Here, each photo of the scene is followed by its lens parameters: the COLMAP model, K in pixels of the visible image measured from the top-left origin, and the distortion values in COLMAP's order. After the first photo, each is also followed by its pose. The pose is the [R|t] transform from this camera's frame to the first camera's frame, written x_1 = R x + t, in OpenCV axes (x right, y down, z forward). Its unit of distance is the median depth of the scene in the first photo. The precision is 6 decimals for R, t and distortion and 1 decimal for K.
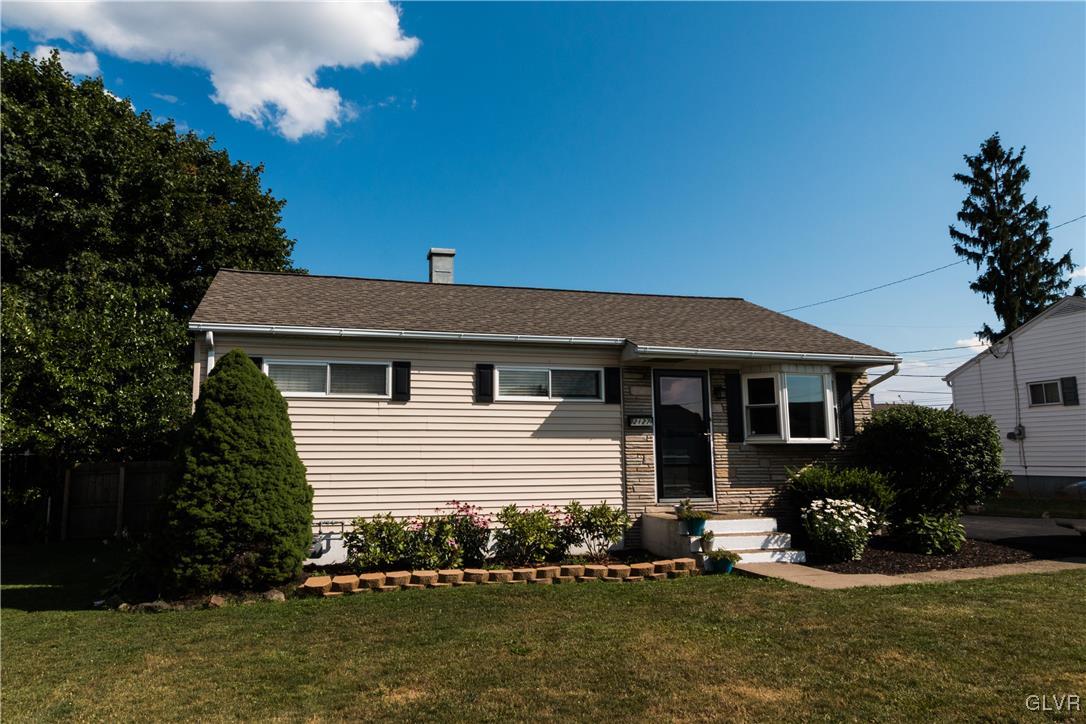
lens RADIAL K [[750.4, 0, 489.9], [0, 750.4, 361.2], [0, 0, 1]] dist [0.000629, 0.003880]
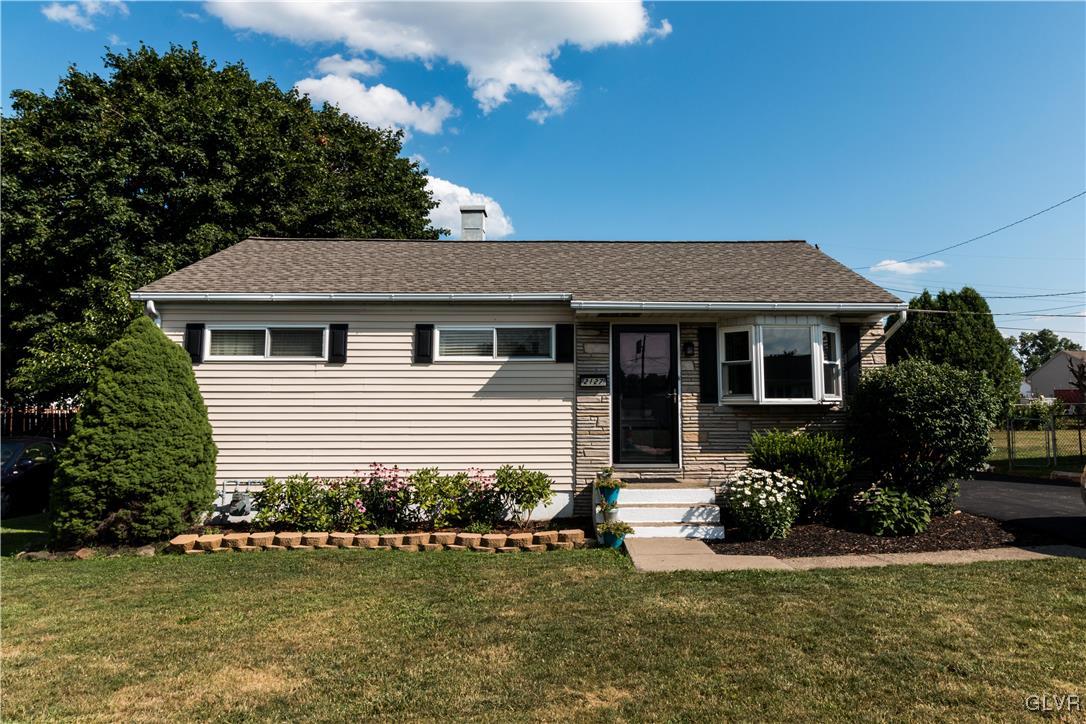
lens RADIAL K [[767.7, 0, 586.9], [0, 767.7, 323.2], [0, 0, 1]] dist [0.000819, -0.001115]
pose [[0.973746, -0.022848, -0.226489, 0.430167], [0.026262, 0.999582, 0.012073, -0.003914], [0.226119, -0.017704, 0.973939, 0.069164]]
